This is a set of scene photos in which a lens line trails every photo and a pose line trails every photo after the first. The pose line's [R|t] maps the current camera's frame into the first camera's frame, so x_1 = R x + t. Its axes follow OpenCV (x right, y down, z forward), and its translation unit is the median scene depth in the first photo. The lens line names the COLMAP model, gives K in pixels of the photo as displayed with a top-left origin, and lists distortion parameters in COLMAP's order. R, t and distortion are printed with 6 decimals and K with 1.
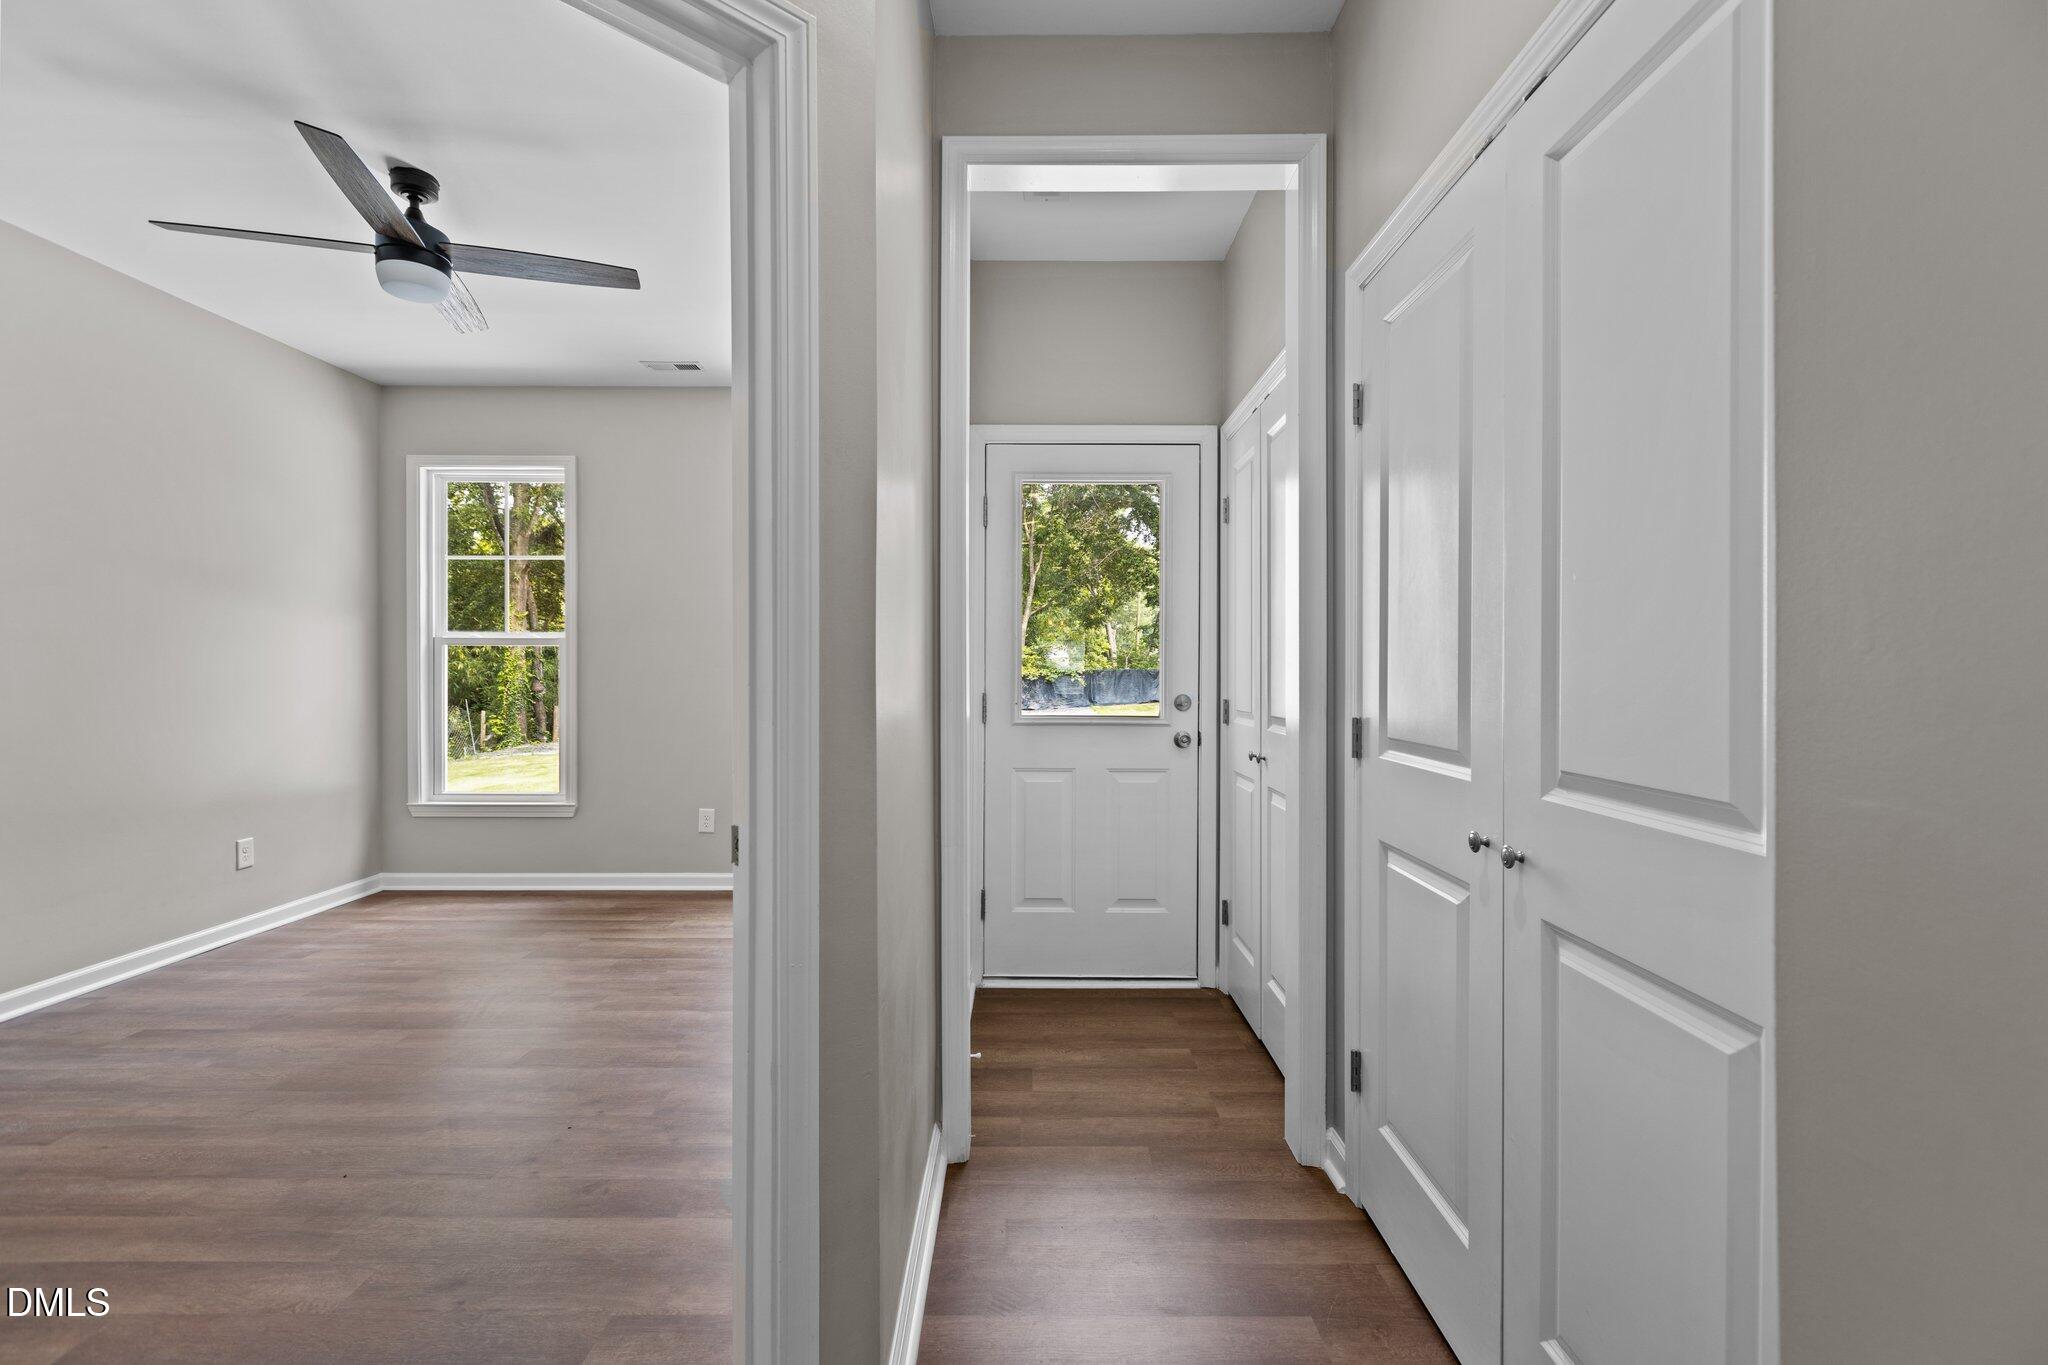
lens RADIAL K [[903.2, 0, 1027.3], [0, 903.2, 686.9], [0, 0, 1]] dist [-0.008091, -0.000156]
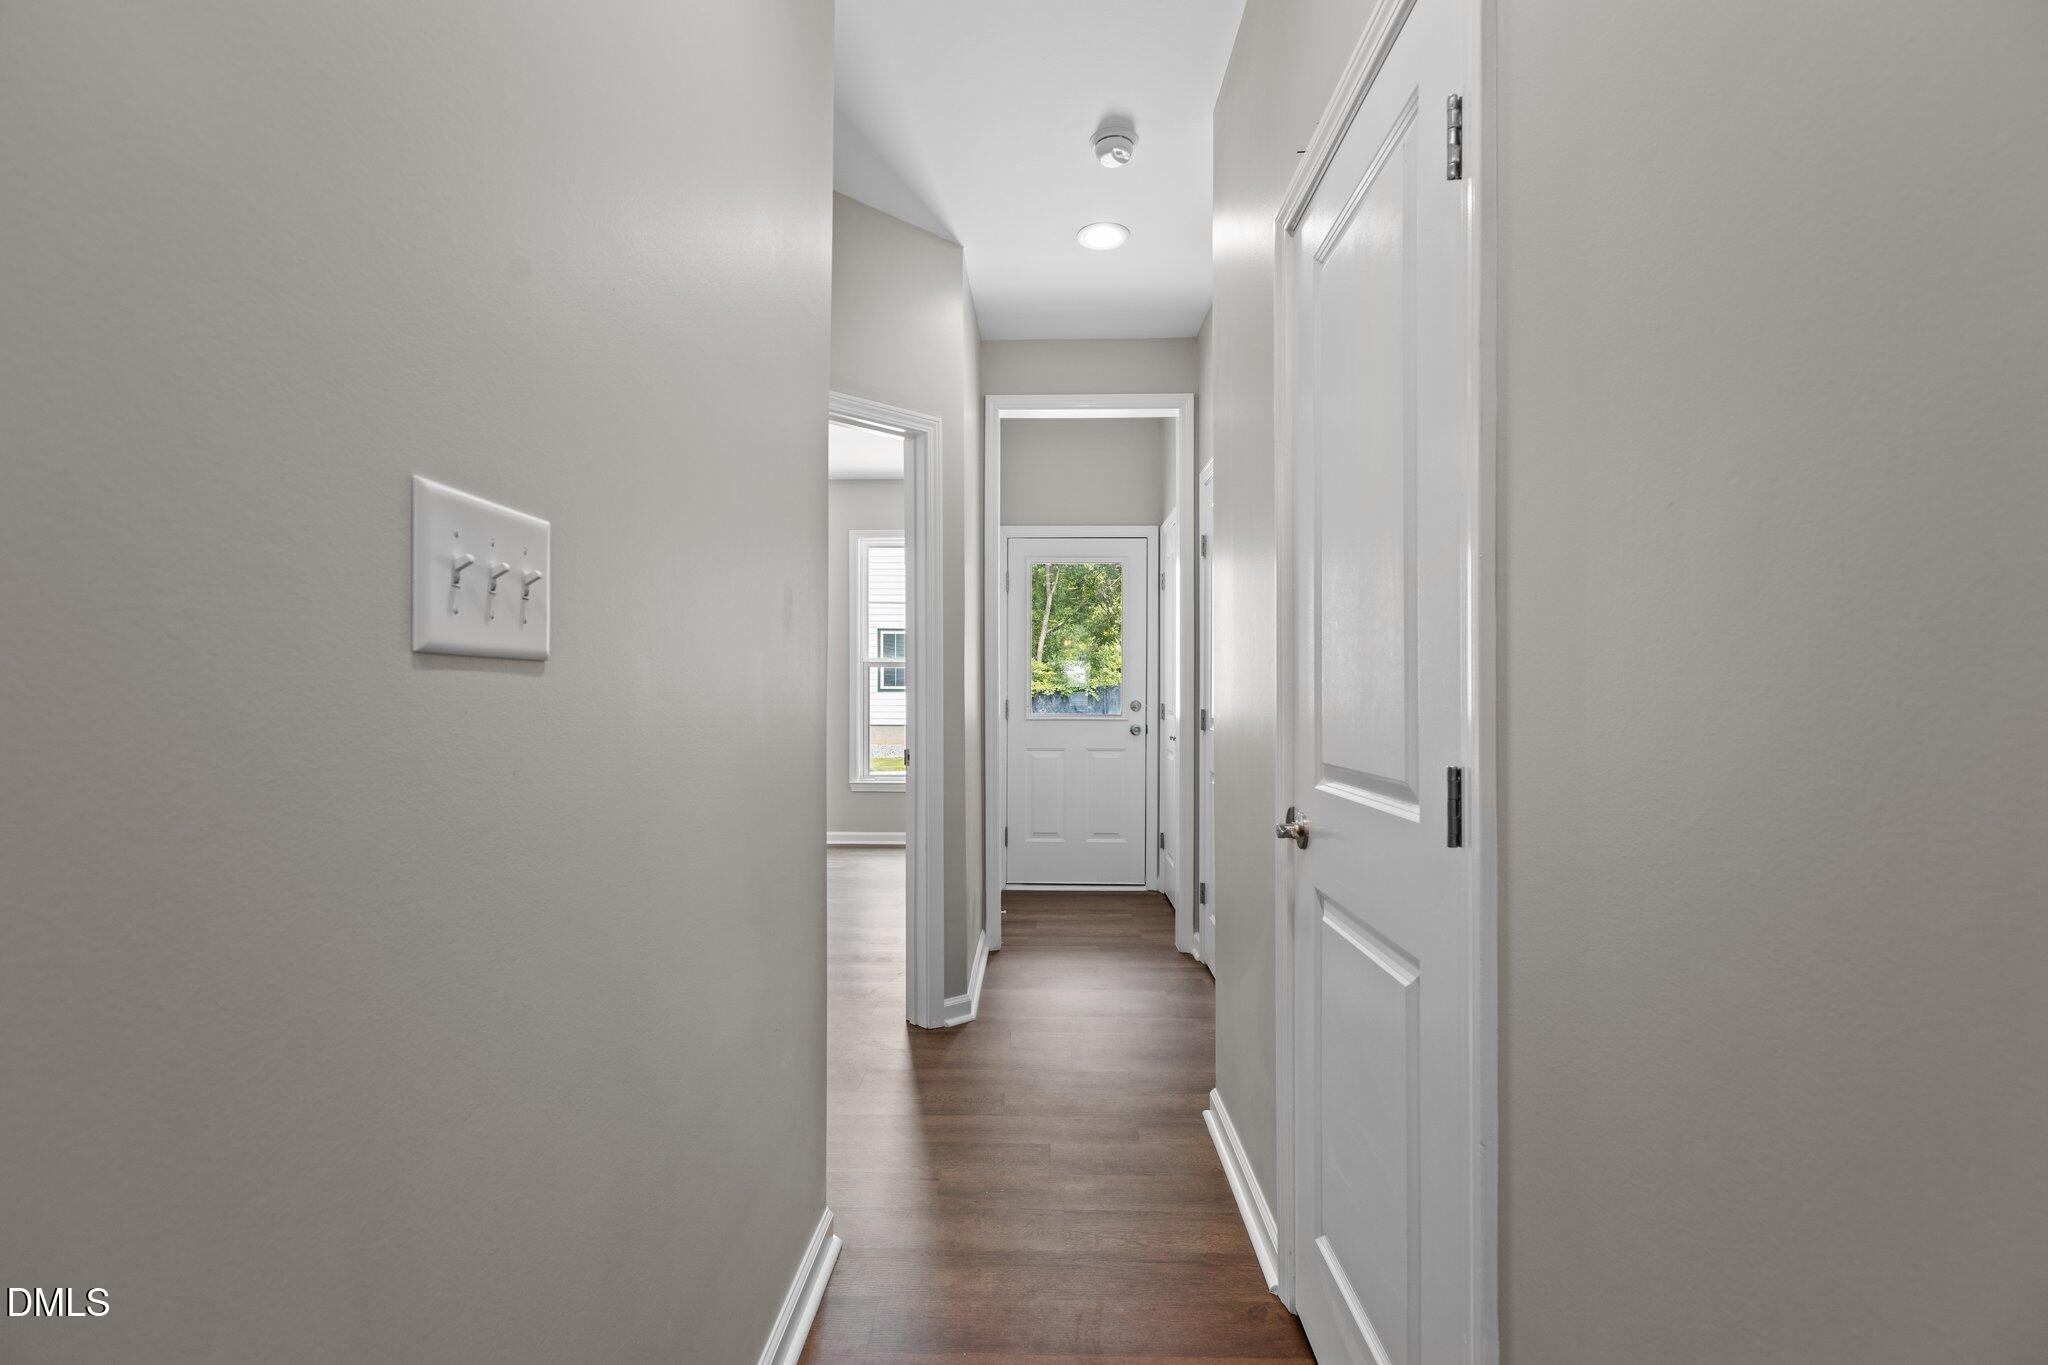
lens RADIAL K [[903.2, 0, 1022.7], [0, 903.2, 691.1], [0, 0, 1]] dist [-0.008091, -0.000156]
pose [[0.999688, -0.000721, -0.024969, 0.017643], [0.000414, 0.999924, -0.012284, 0.011248], [0.024976, 0.012270, 0.999613, -0.546188]]
